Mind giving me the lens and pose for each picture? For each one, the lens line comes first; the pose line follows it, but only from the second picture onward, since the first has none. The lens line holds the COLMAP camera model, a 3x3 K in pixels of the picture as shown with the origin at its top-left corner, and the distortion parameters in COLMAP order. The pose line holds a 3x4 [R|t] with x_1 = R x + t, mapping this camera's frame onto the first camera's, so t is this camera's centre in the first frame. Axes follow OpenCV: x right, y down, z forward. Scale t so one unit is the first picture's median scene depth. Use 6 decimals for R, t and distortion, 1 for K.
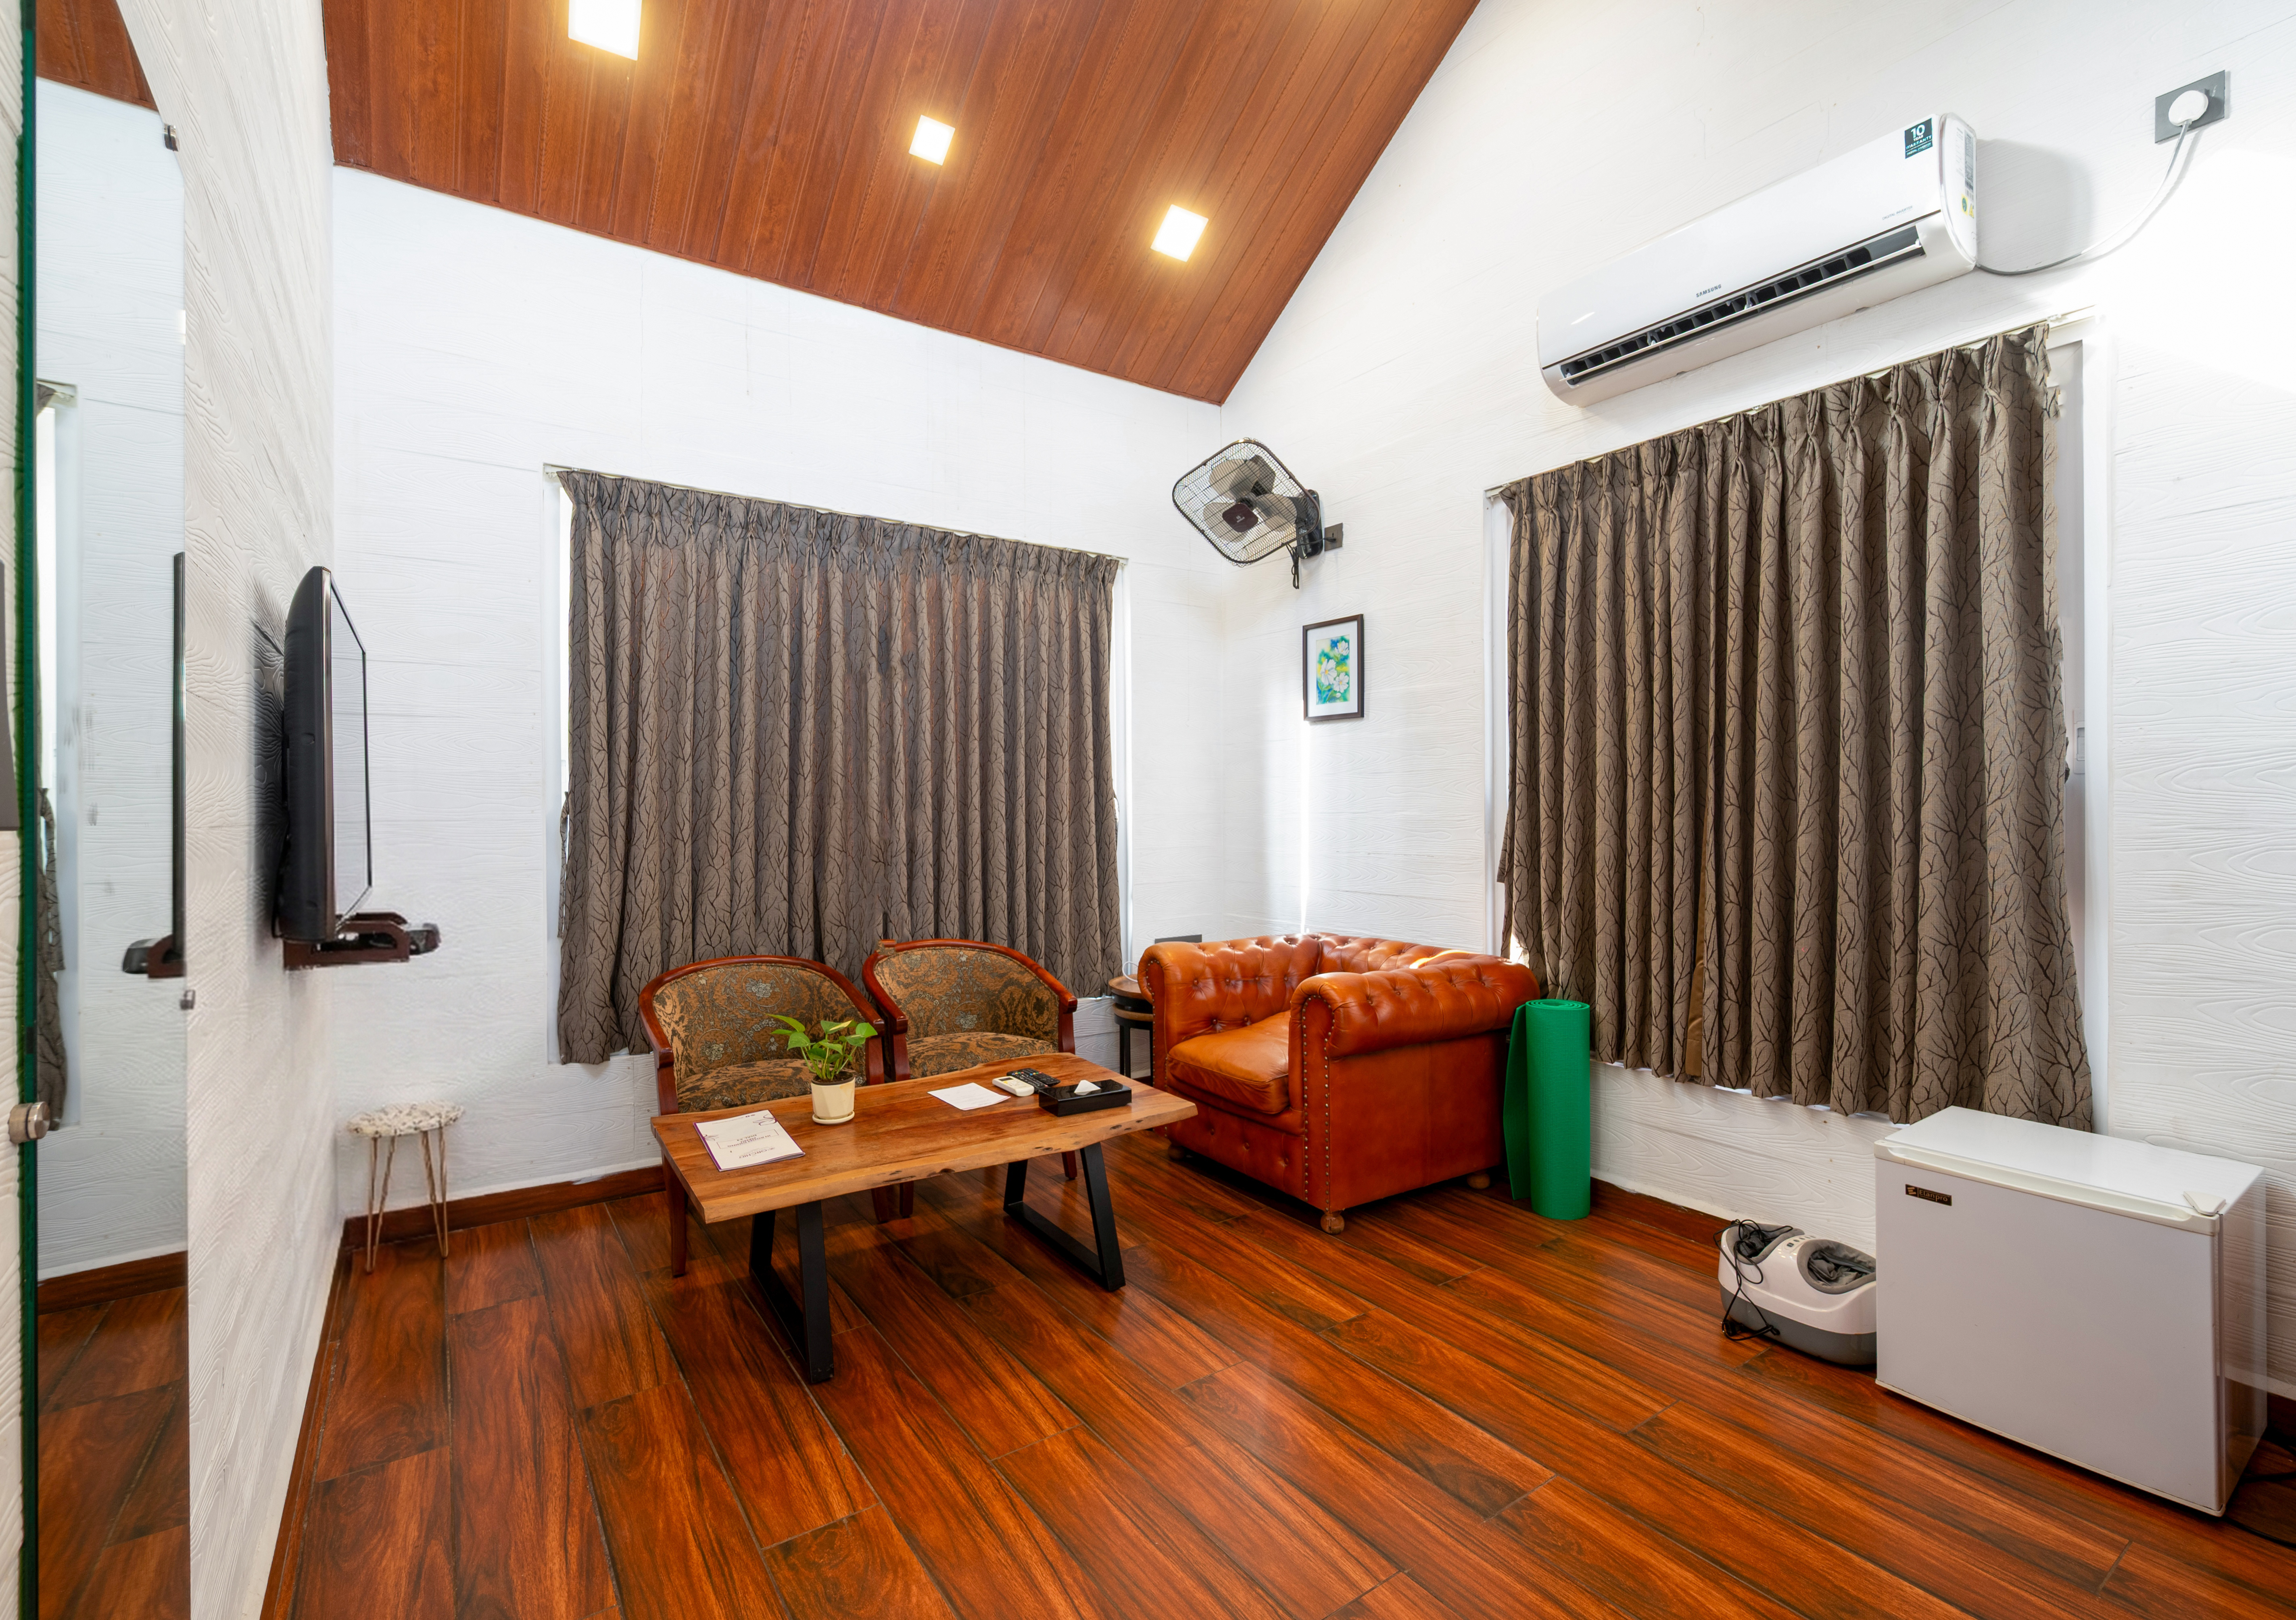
lens RADIAL K [[1044.9, 0, 1135.1], [0, 1044.9, 811.8], [0, 0, 1]] dist [0.002411, 0.001039]
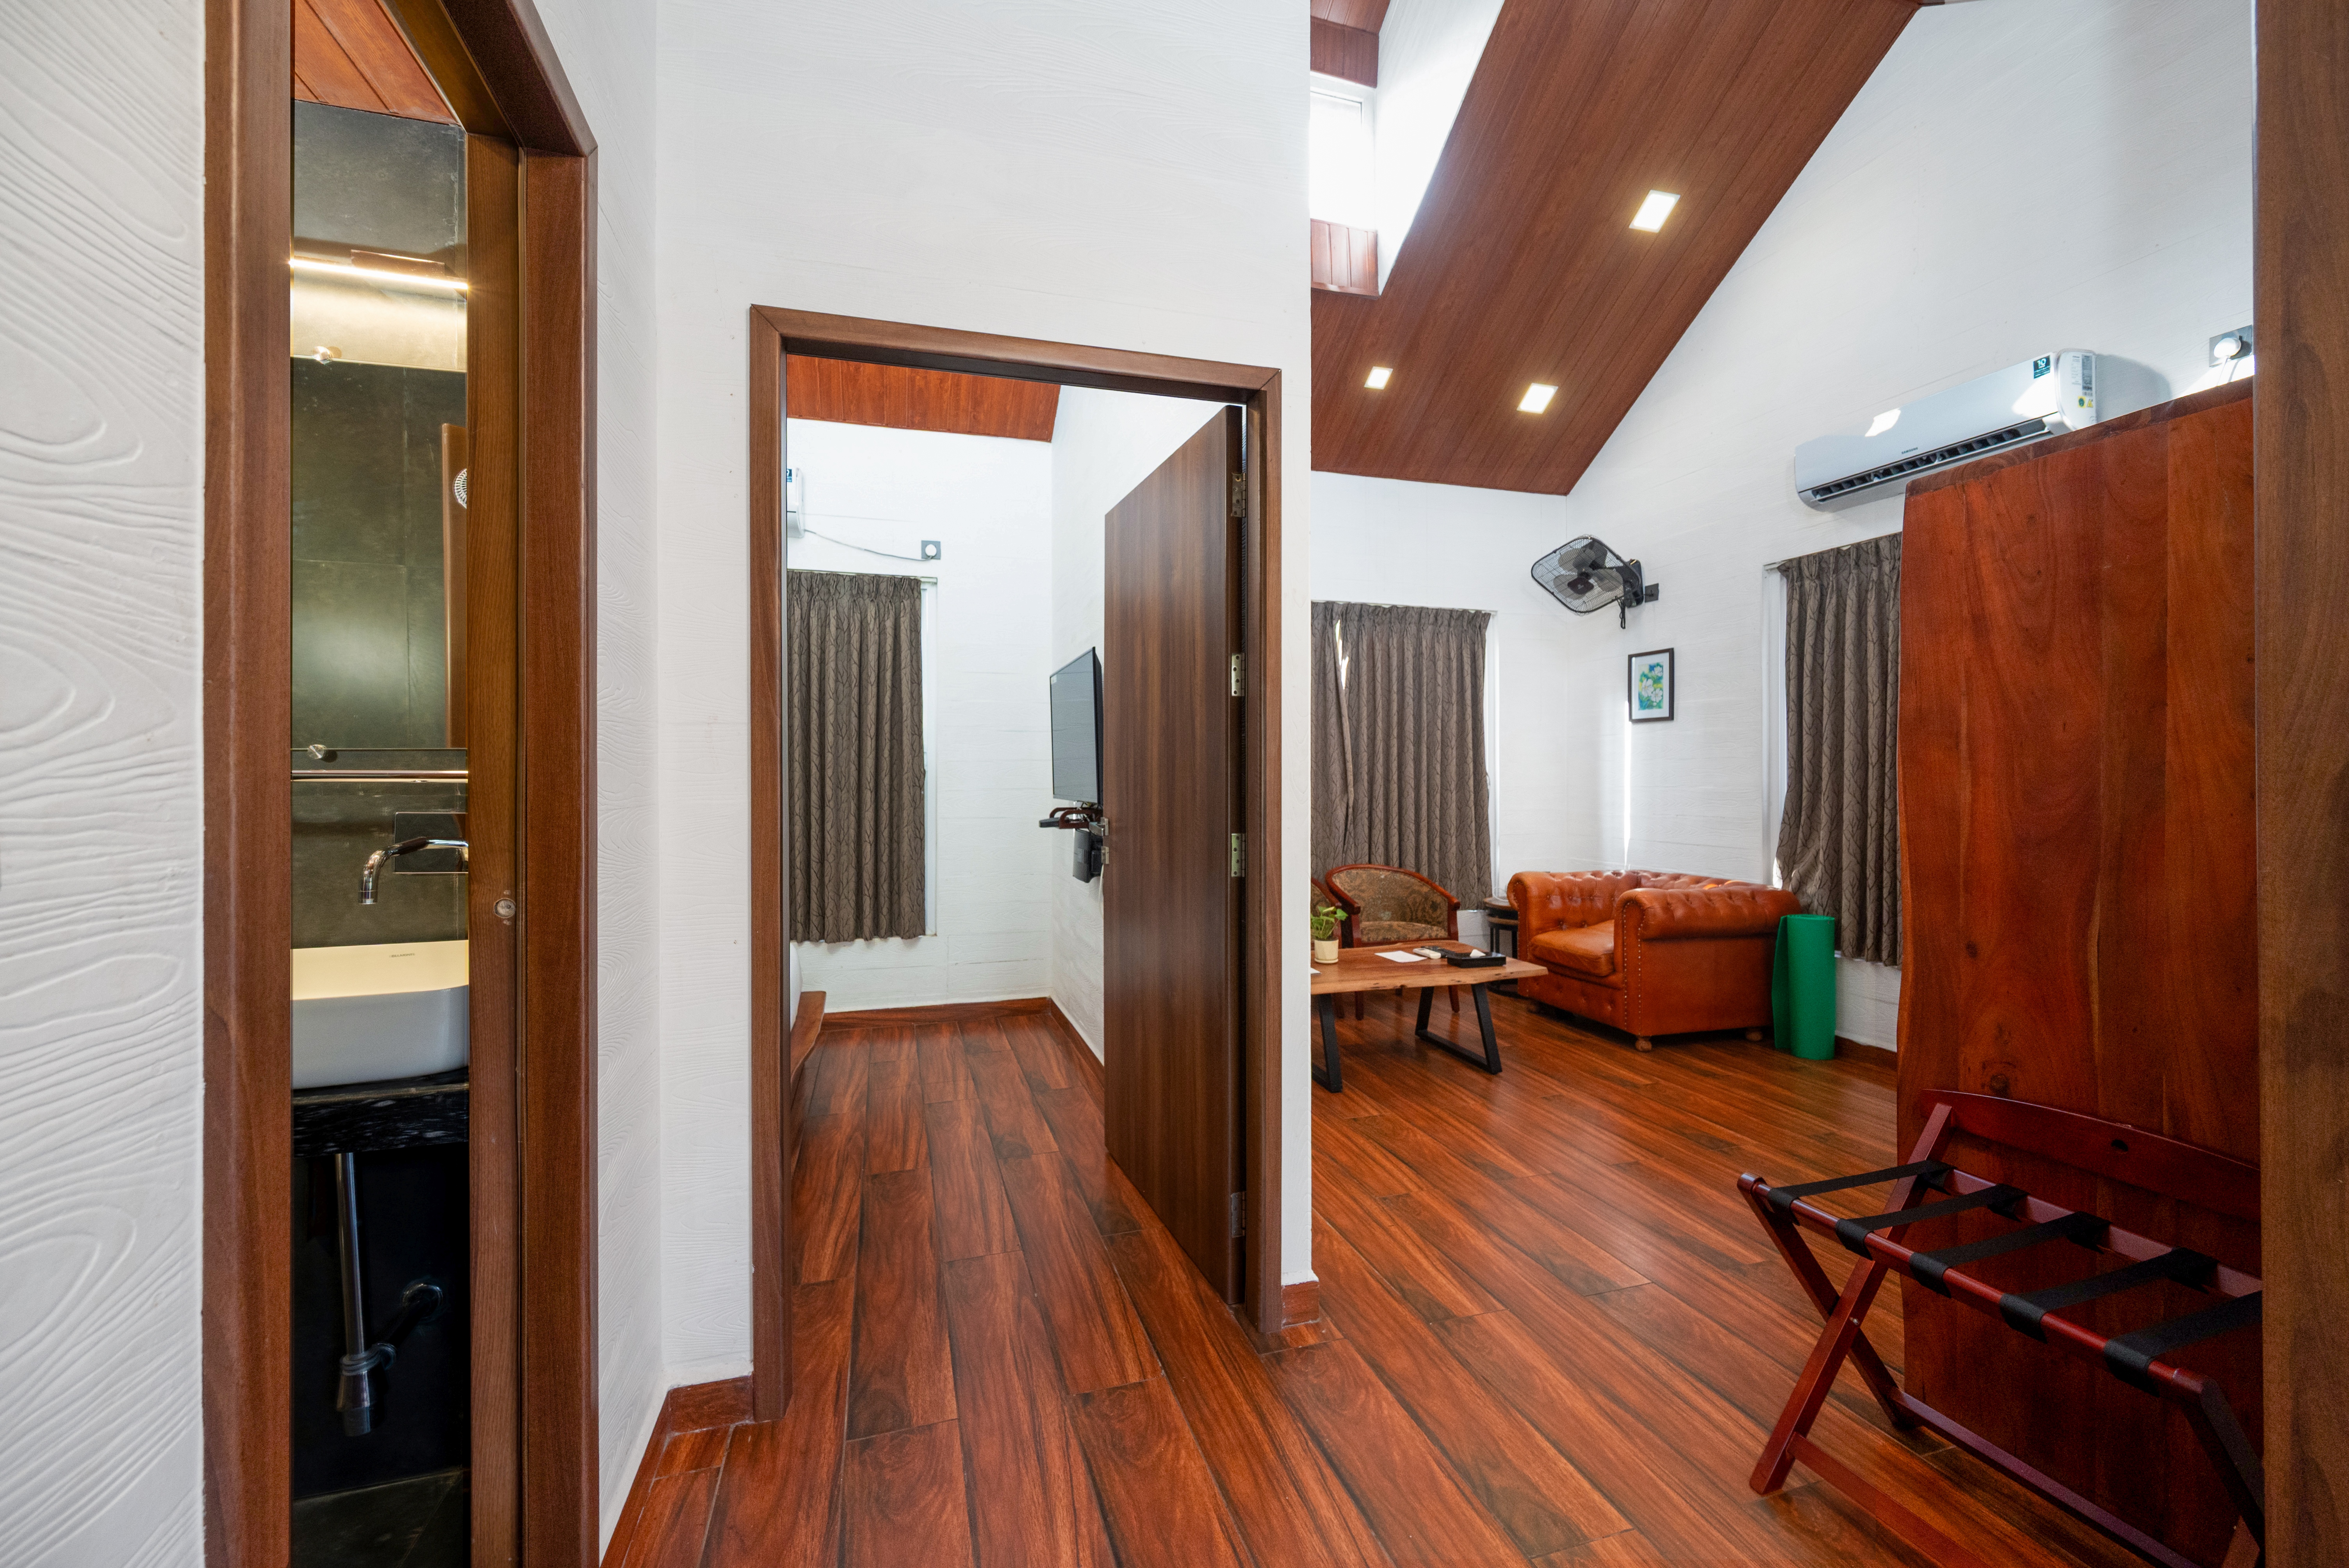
lens RADIAL K [[937.2, 0, 1159.2], [0, 937.2, 777.7], [0, 0, 1]] dist [-0.007449, -0.000655]
pose [[0.948467, 0.005131, -0.316833, -0.051783], [-0.007308, 0.999957, -0.005681, 0.000397], [0.316791, 0.007704, 0.948464, -0.510768]]
